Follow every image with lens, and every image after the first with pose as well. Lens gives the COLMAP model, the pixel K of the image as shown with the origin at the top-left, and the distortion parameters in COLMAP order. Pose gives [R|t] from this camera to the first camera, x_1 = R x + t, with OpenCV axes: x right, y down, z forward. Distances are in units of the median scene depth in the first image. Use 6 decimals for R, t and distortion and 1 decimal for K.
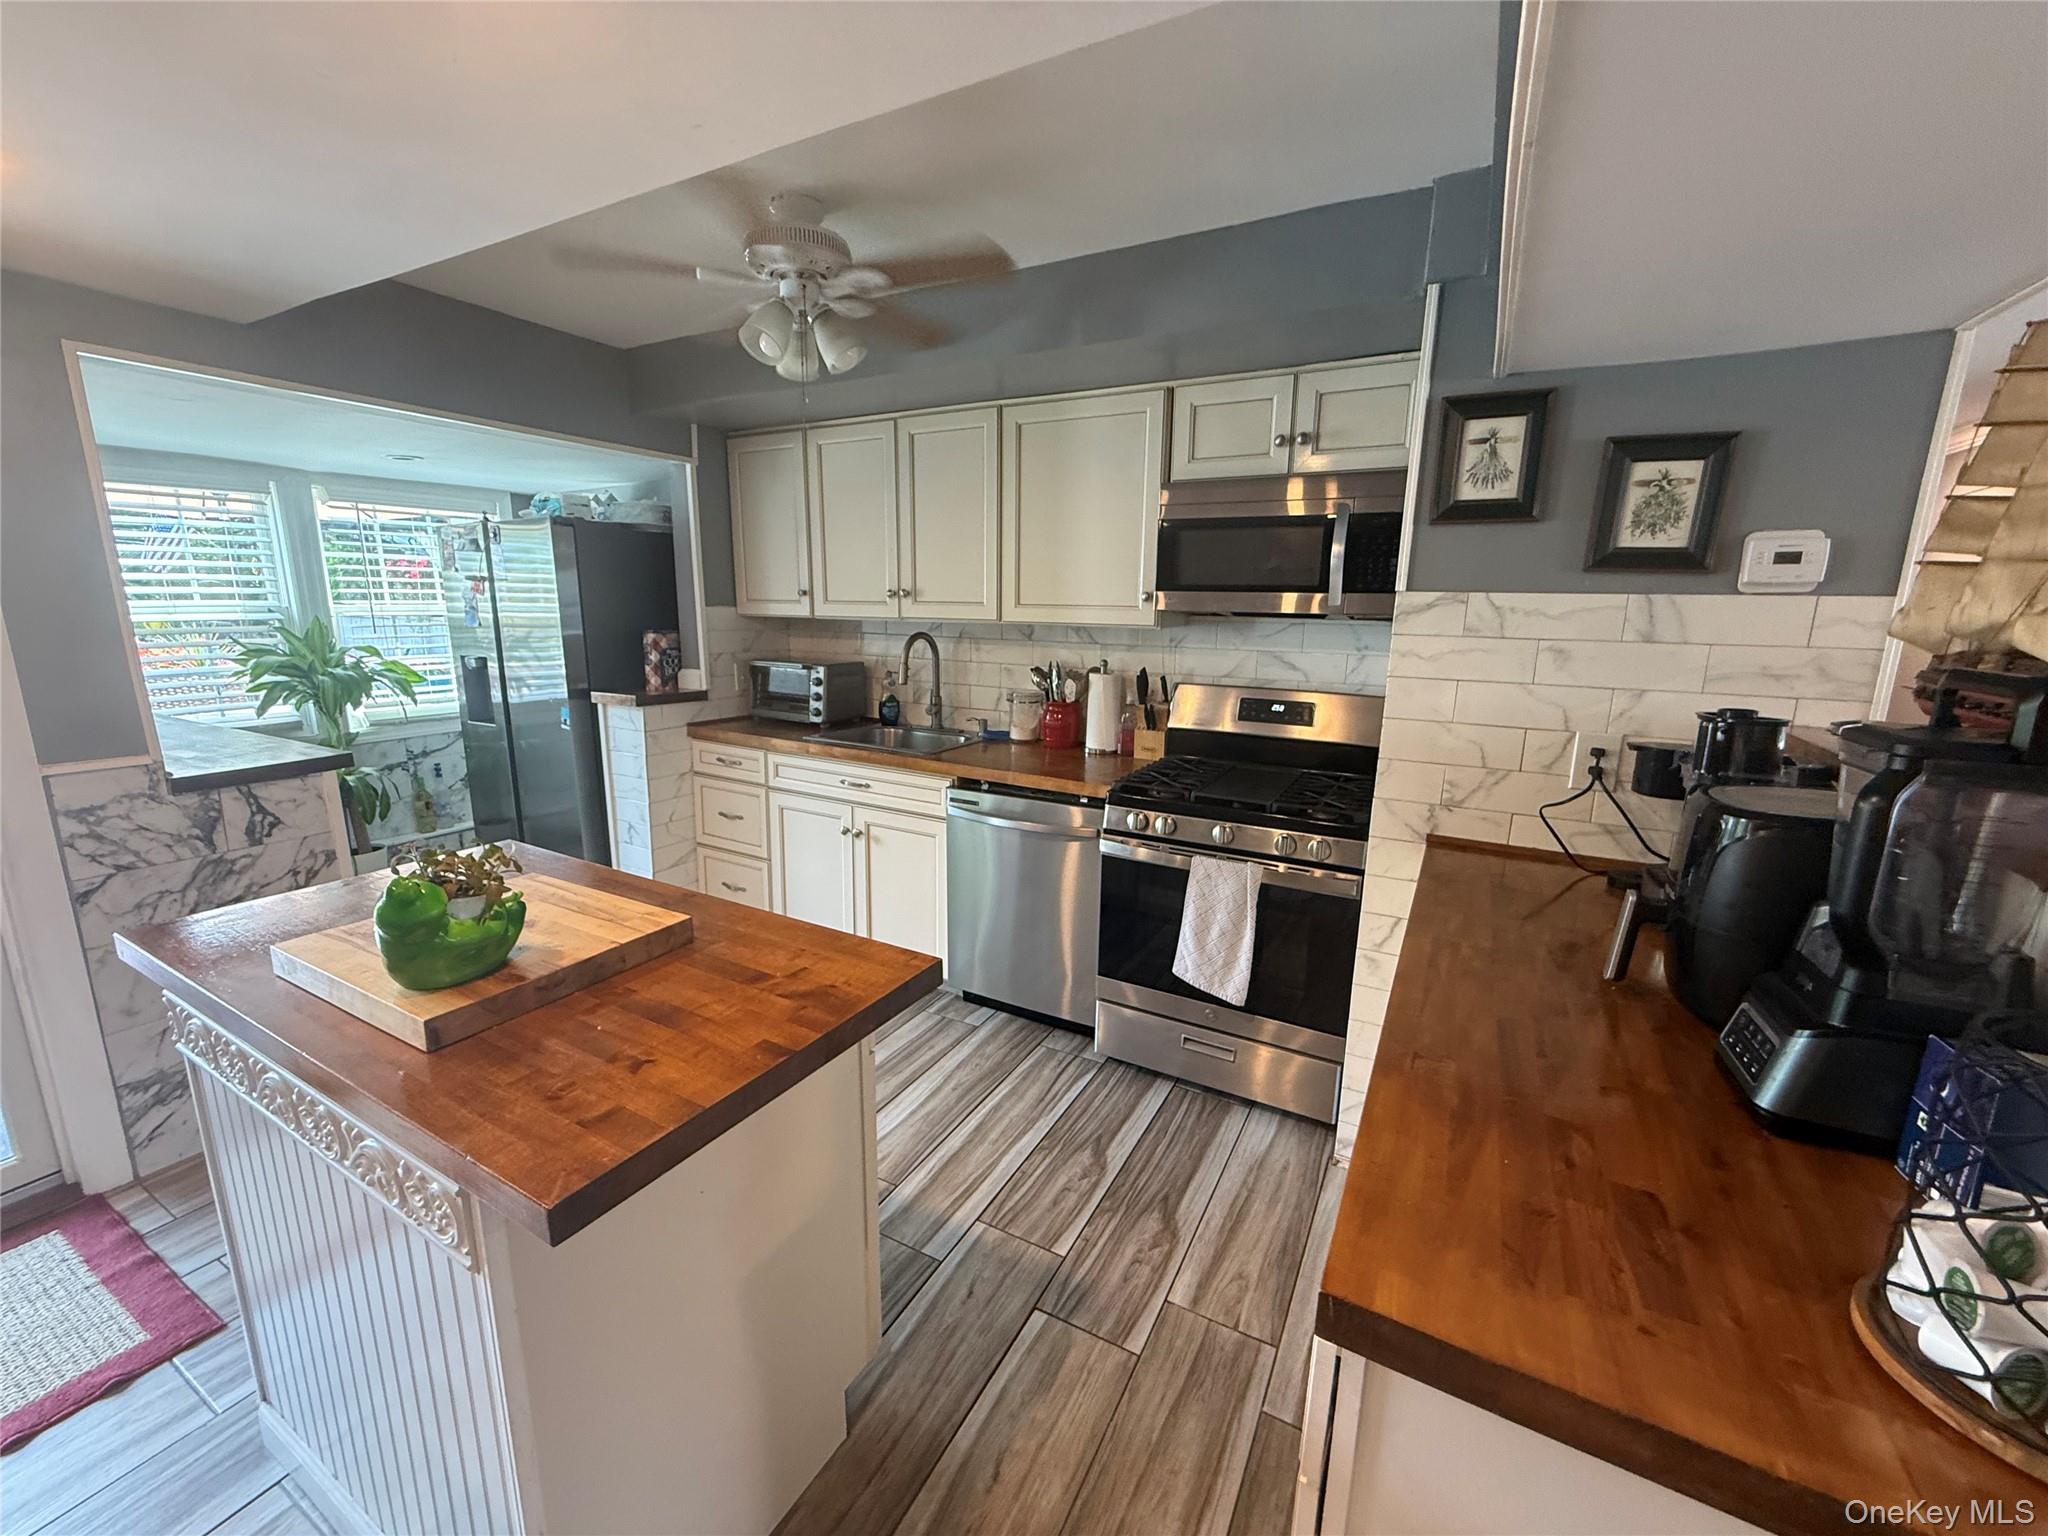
lens RADIAL K [[819.7, 0, 1017.5], [0, 819.7, 771.4], [0, 0, 1]] dist [-0.002597, 0.000728]
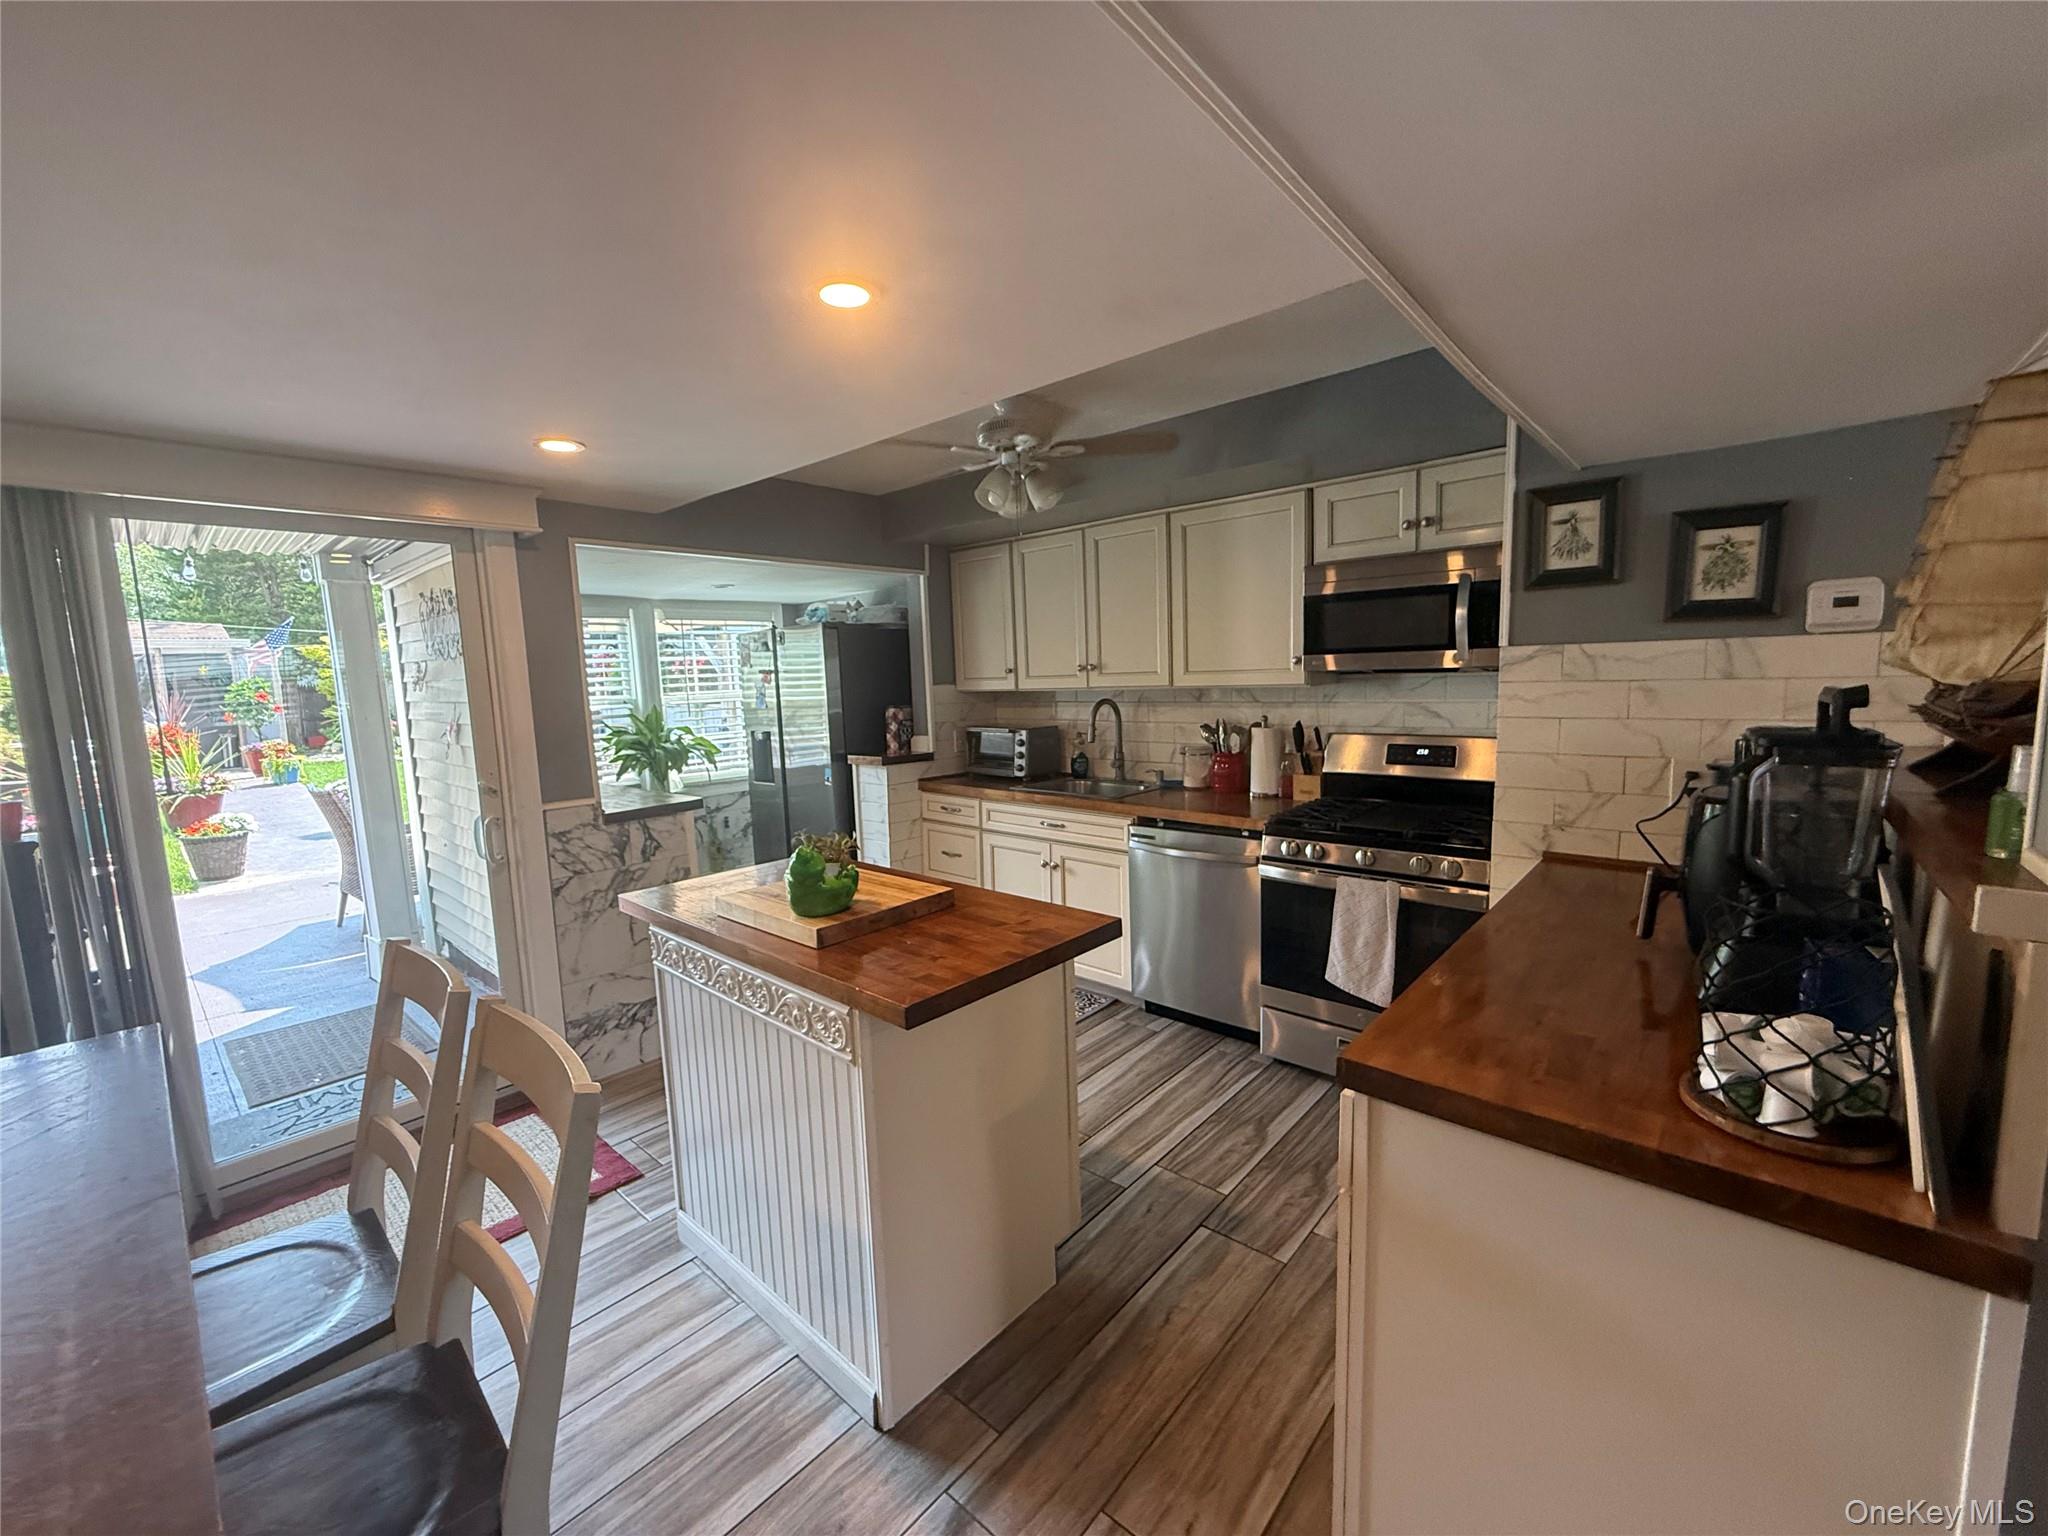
lens RADIAL K [[819.7, 0, 1017.3], [0, 819.7, 771.0], [0, 0, 1]] dist [-0.002597, 0.000728]
pose [[0.974190, -0.020308, -0.224816, 0.033574], [0.001179, 0.996389, -0.084900, 0.053123], [0.225728, 0.082444, 0.970695, -0.261873]]
